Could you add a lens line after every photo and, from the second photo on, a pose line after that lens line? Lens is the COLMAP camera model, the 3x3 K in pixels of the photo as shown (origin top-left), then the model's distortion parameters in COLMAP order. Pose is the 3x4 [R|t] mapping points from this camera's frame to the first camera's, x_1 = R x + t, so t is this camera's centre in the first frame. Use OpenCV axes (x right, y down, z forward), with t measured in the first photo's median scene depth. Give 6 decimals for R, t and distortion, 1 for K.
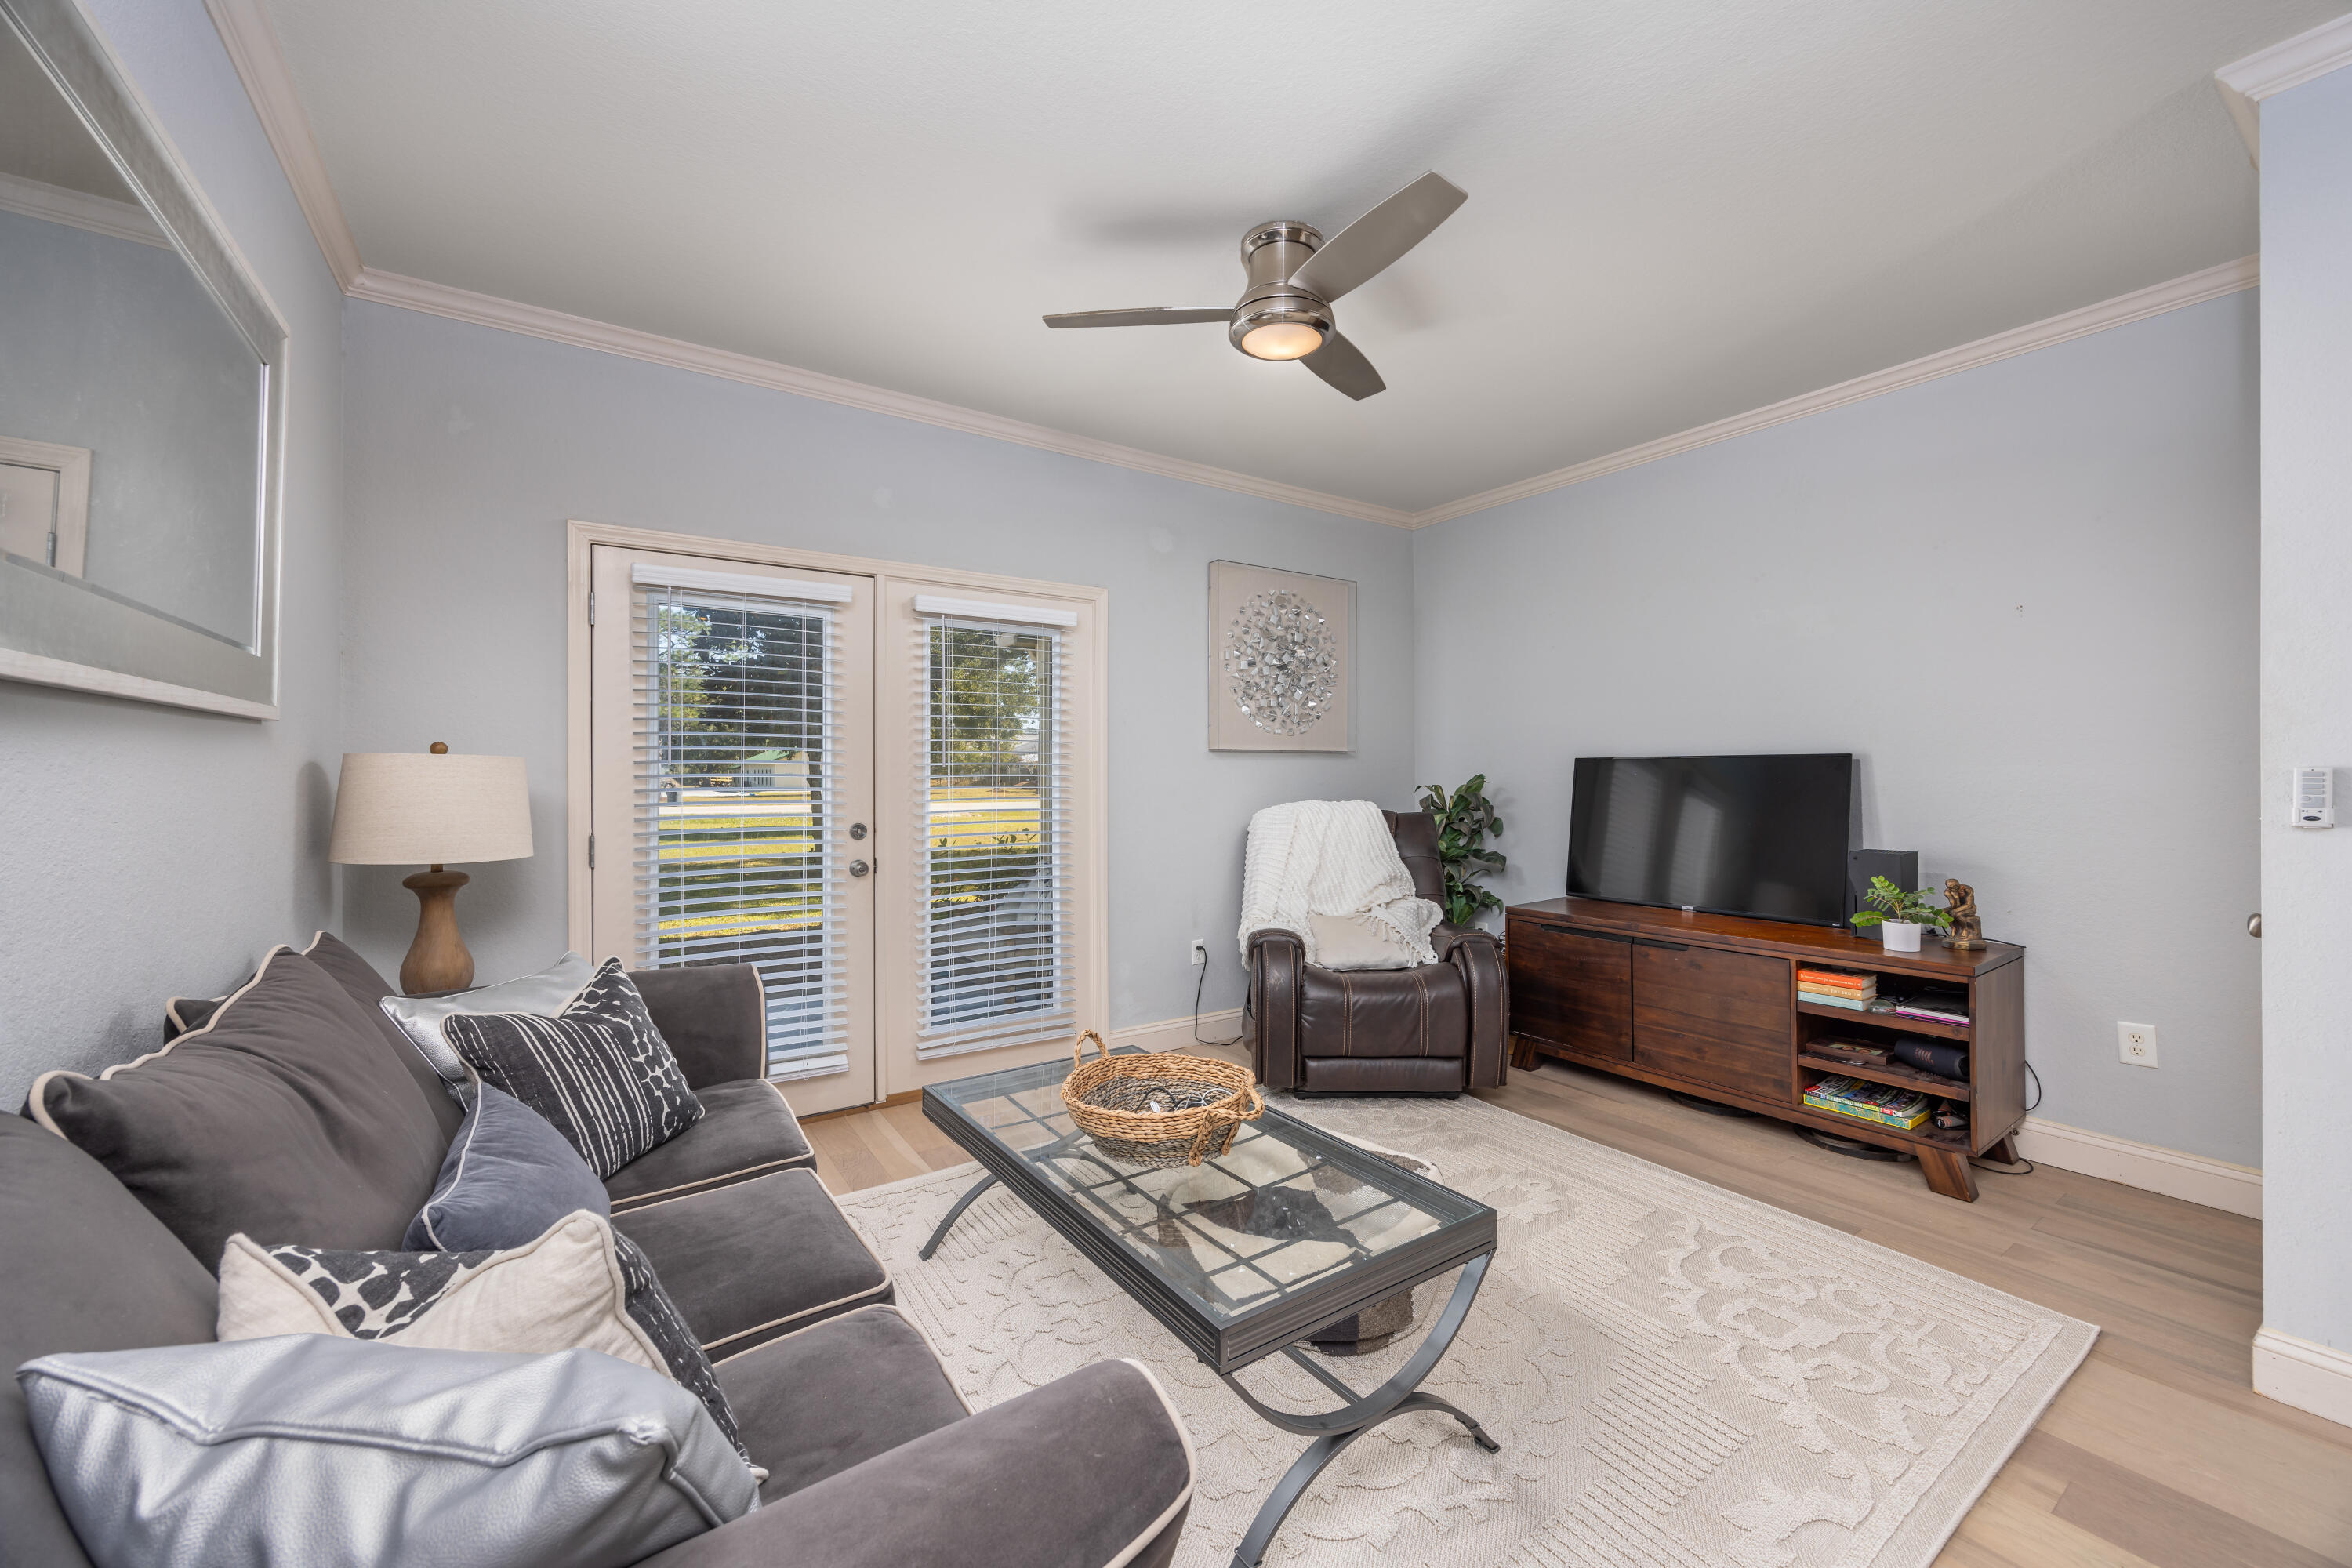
lens RADIAL K [[910.4, 0, 1177.3], [0, 910.4, 777.9], [0, 0, 1]] dist [-0.000541, -0.000012]
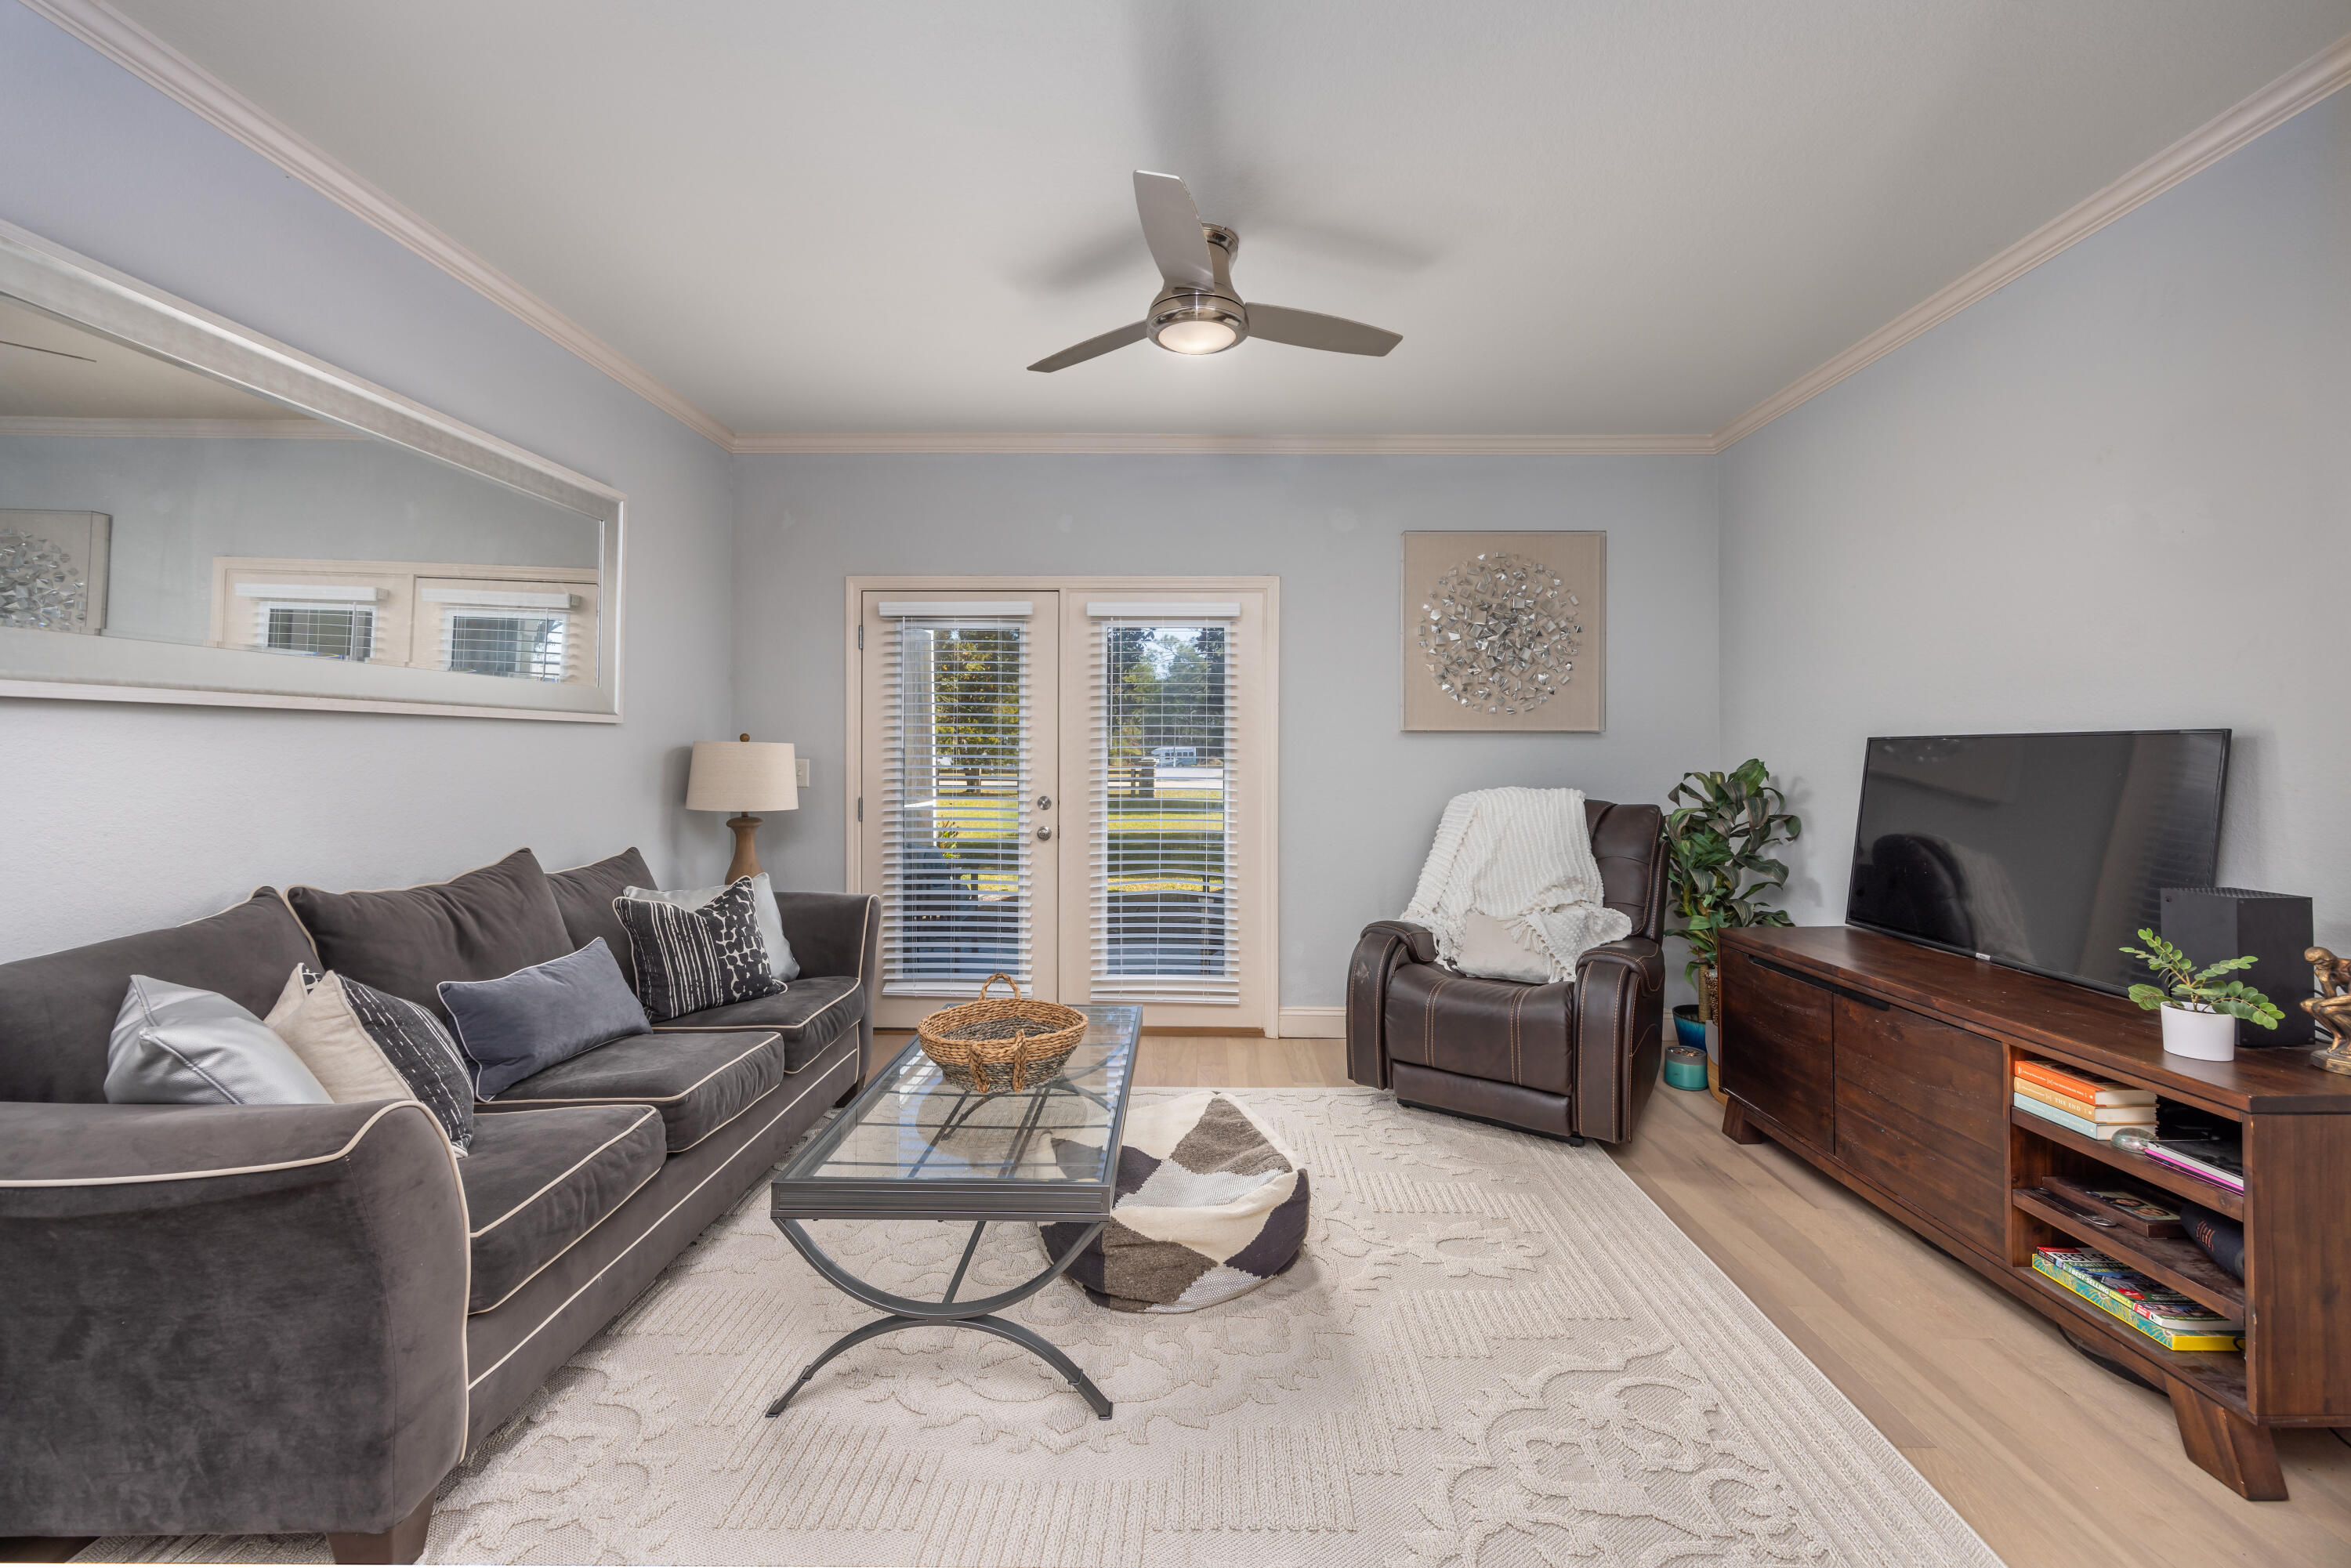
lens RADIAL K [[928.3, 0, 1188.7], [0, 928.3, 757.8], [0, 0, 1]] dist [0.000411, 0.000138]
pose [[0.819635, 0.005278, -0.572862, 0.535061], [-0.006257, 0.999980, 0.000262, -0.002846], [0.572852, 0.003369, 0.819652, 0.101348]]
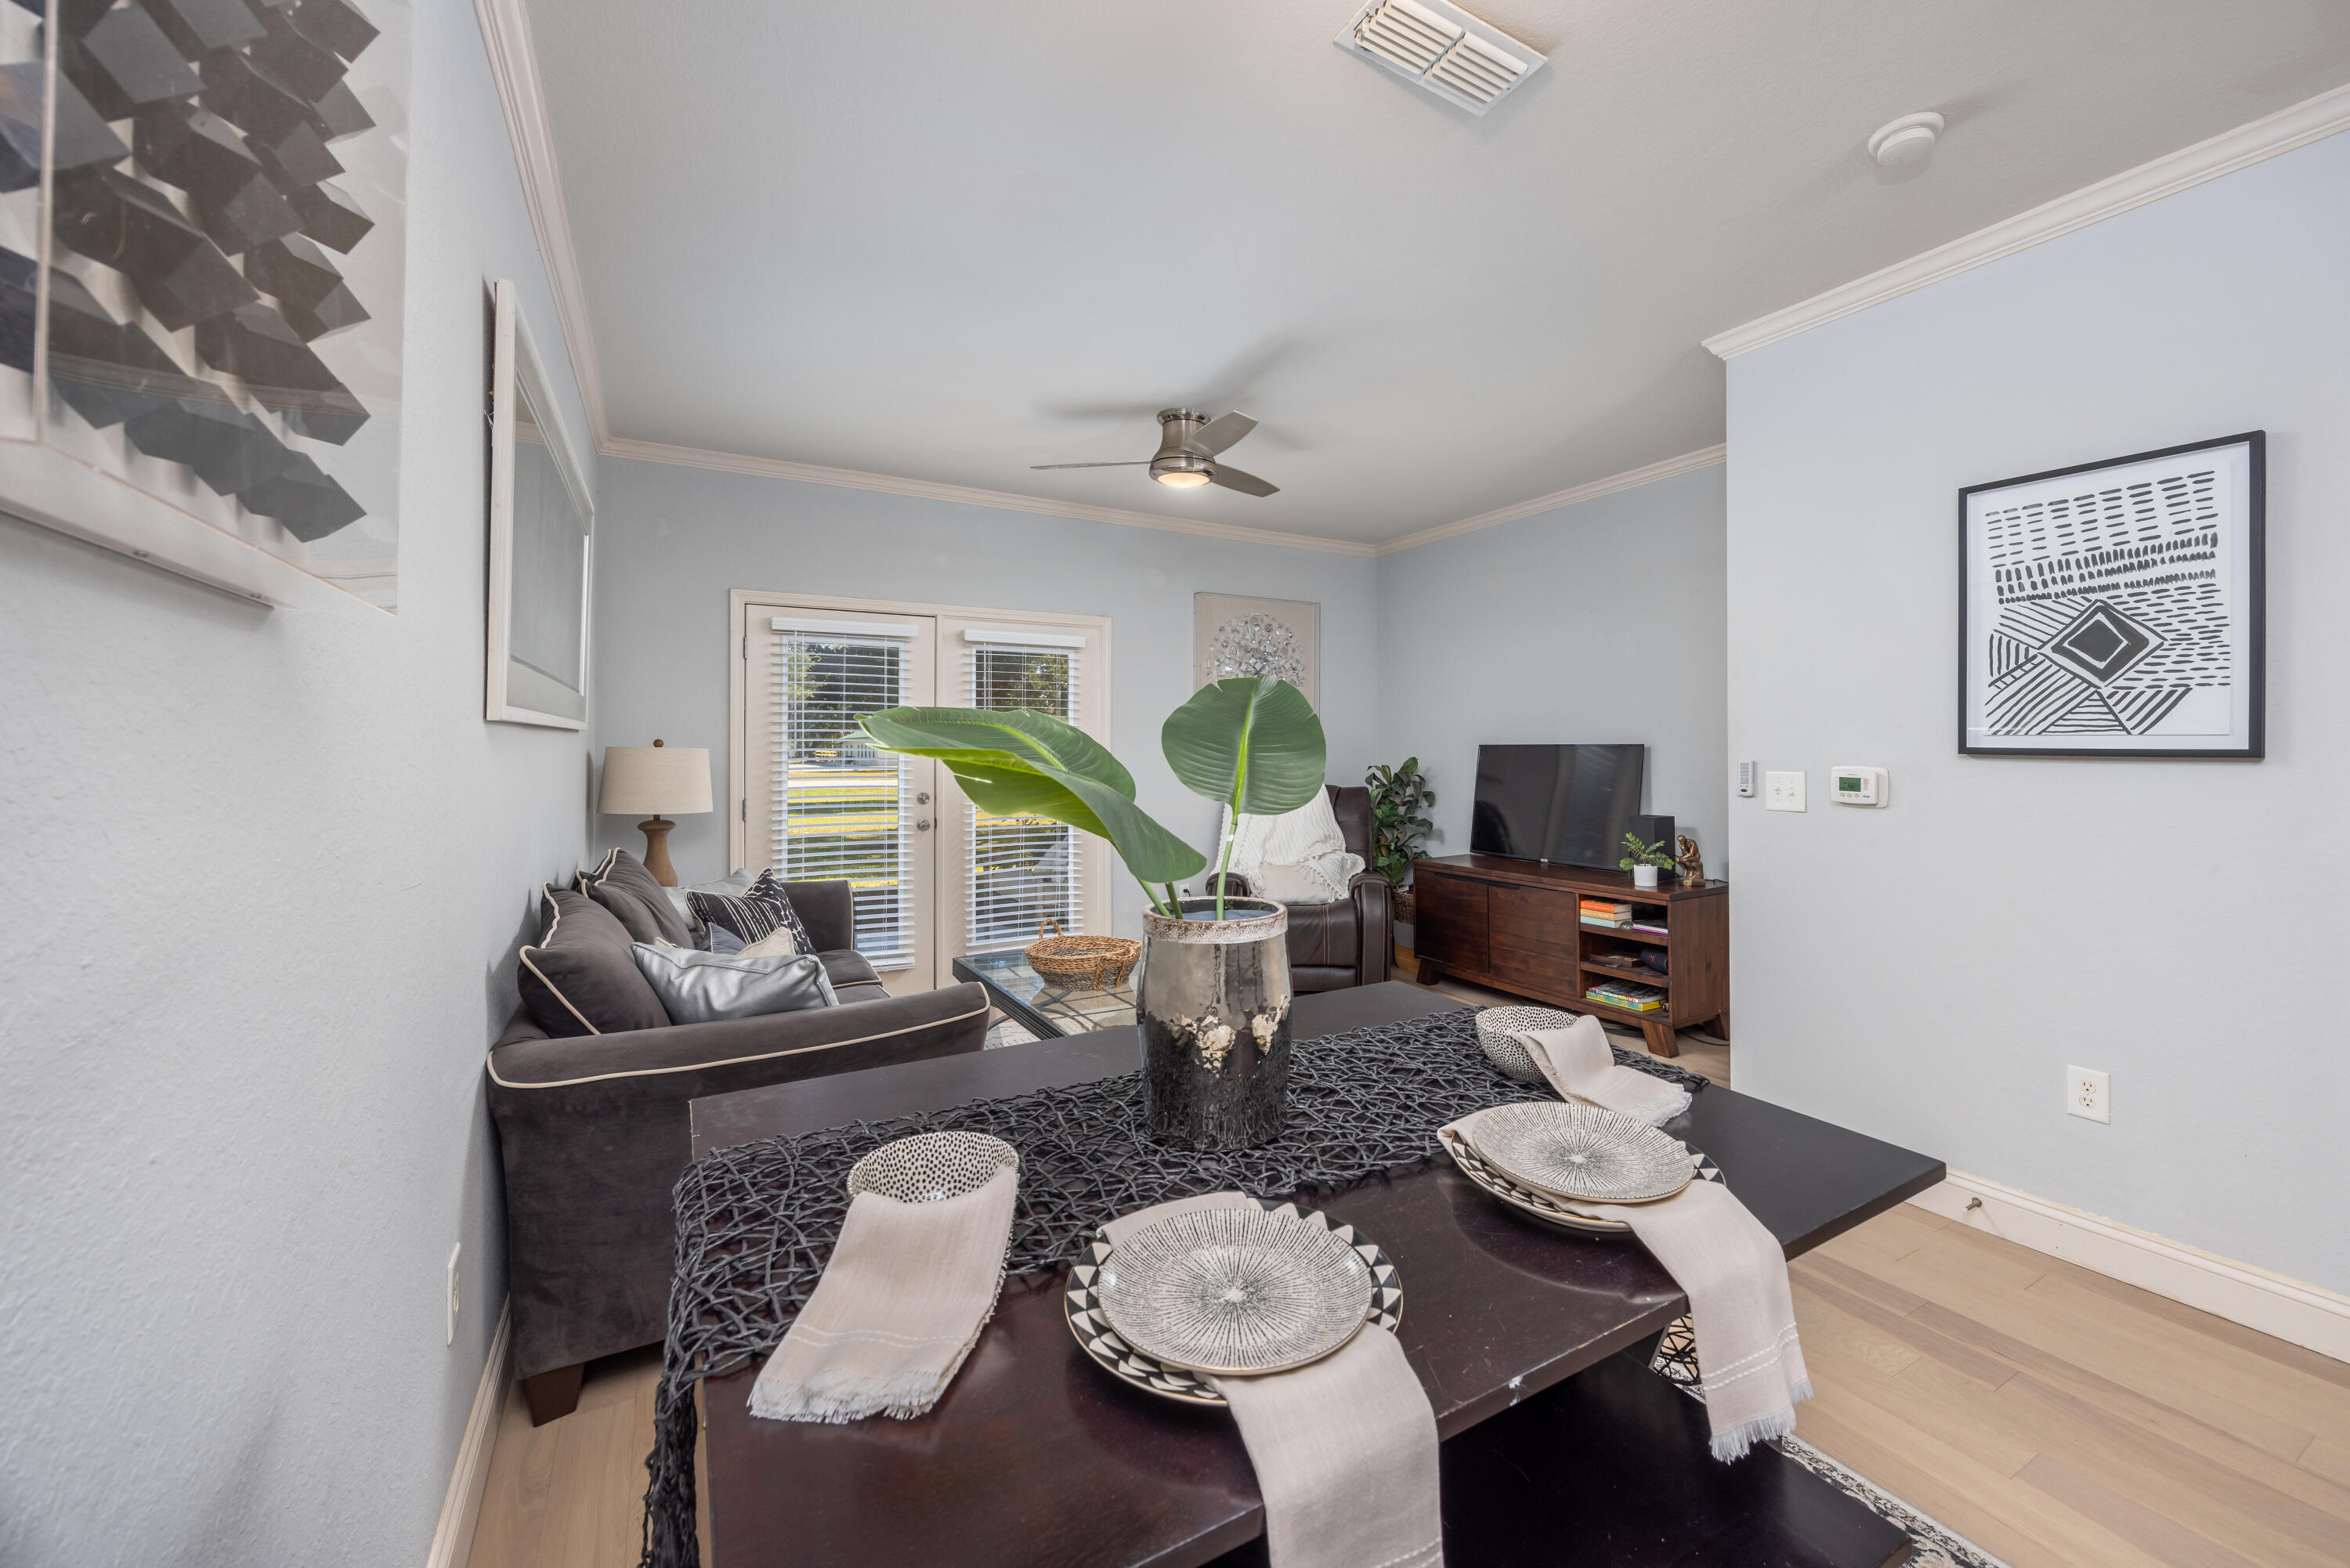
lens RADIAL K [[950.9, 0, 1224.9], [0, 950.9, 747.7], [0, 0, 1]] dist [-0.000366, -0.000003]
pose [[0.997754, 0.000860, -0.066983, 0.220794], [-0.001213, 0.999986, -0.005221, -0.013028], [0.066978, 0.005291, 0.997740, -0.450641]]
